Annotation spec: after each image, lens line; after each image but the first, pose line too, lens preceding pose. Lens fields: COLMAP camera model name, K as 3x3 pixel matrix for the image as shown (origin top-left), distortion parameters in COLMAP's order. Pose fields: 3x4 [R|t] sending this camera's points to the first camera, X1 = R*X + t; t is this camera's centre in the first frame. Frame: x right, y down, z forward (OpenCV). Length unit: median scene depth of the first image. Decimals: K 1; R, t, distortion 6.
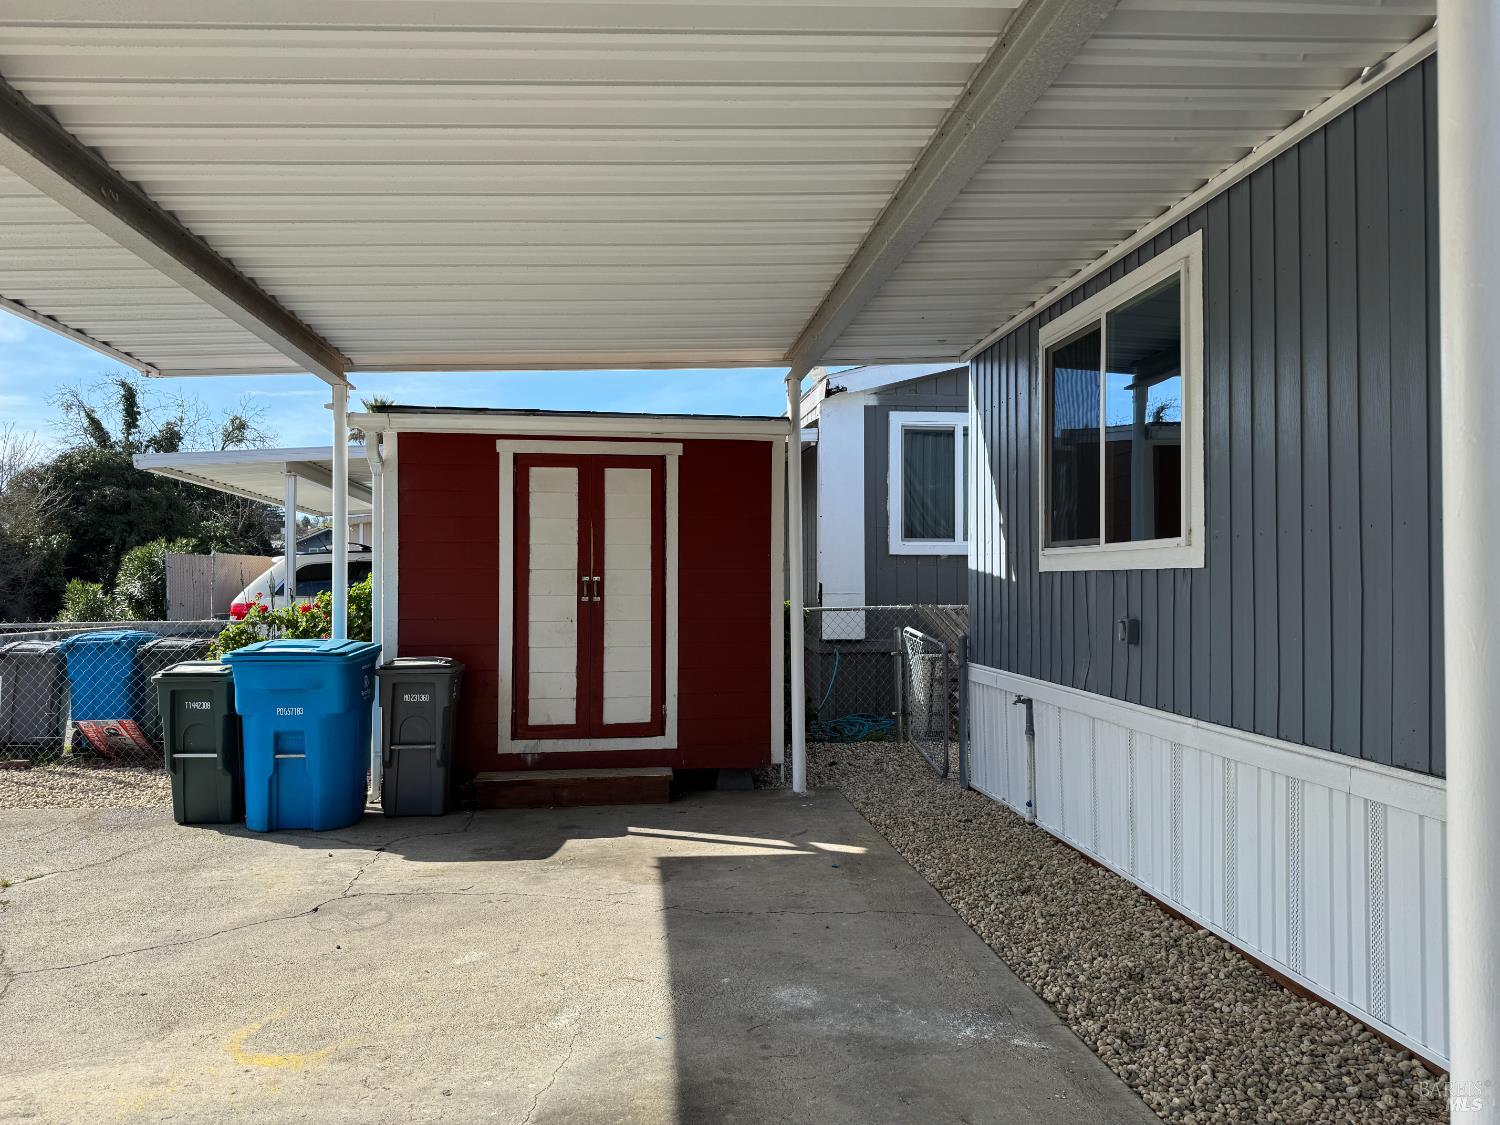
lens RADIAL K [[1050.1, 0, 740.8], [0, 1050.1, 562.1], [0, 0, 1]] dist [0.064528, -0.078280]
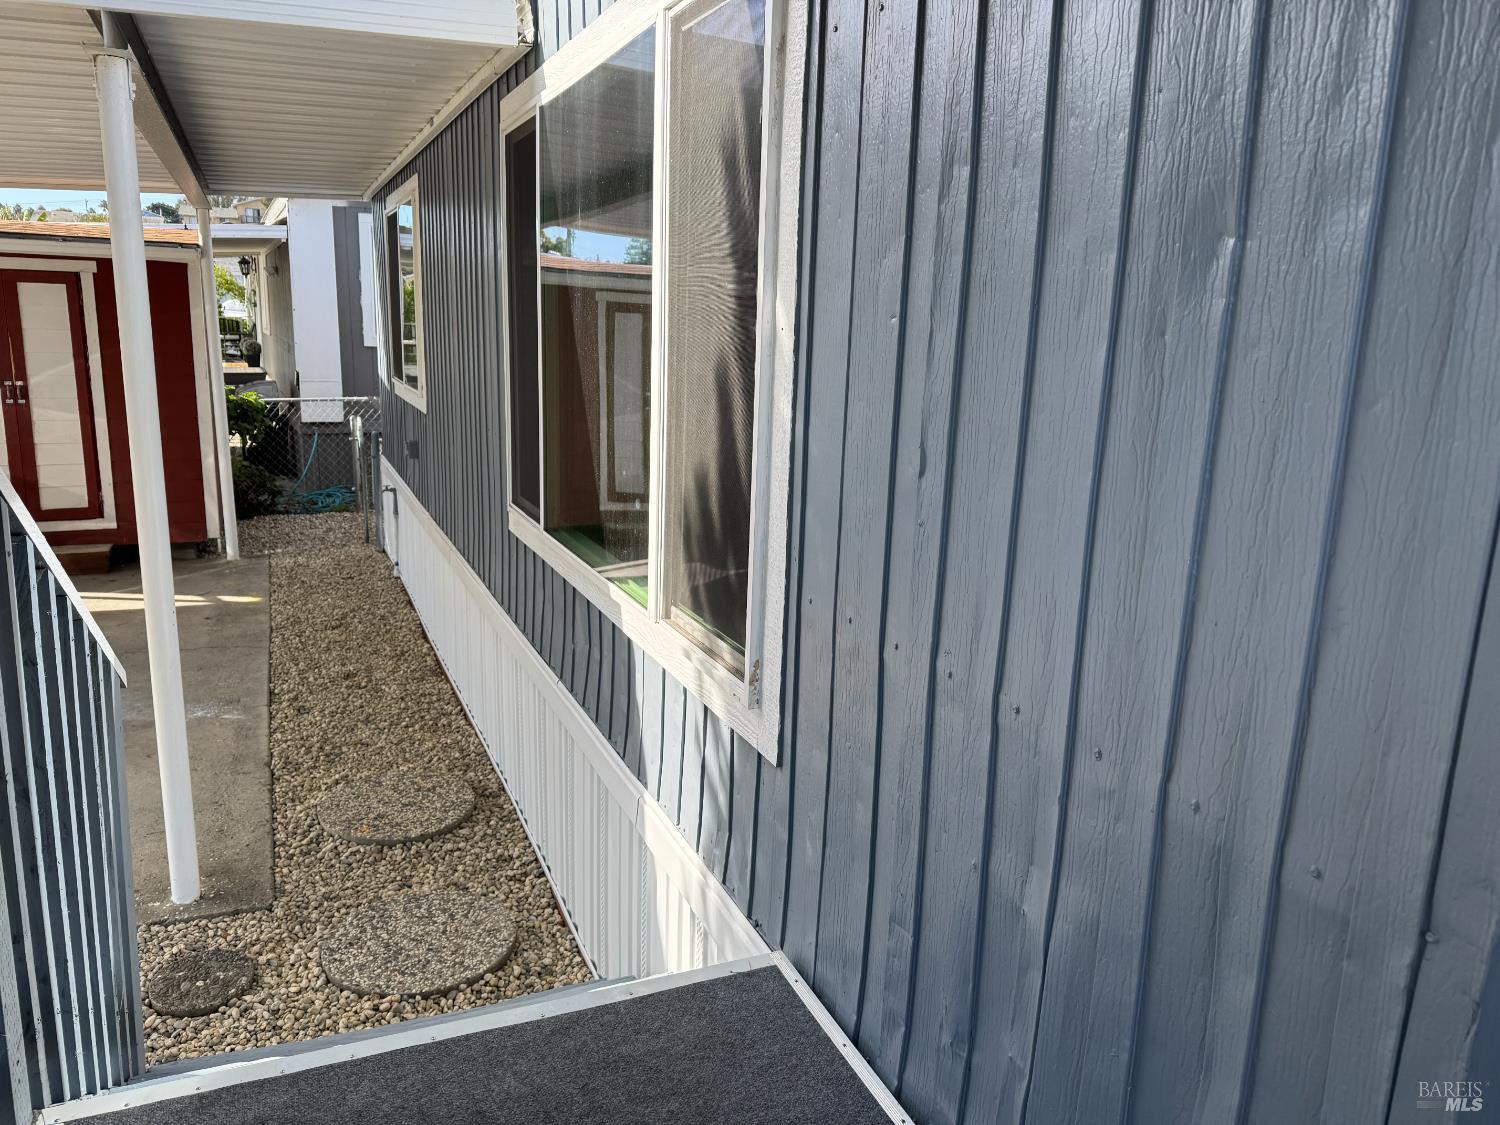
lens RADIAL K [[1061.8, 0, 750.0], [0, 1061.8, 562.5], [0, 0, 1]] dist [0.028807, 0.003335]
pose [[0.950261, -0.039476, 0.308944, 0.332898], [-0.038460, 0.969471, 0.242171, -0.147724], [-0.309072, -0.242007, 0.919732, -0.486229]]
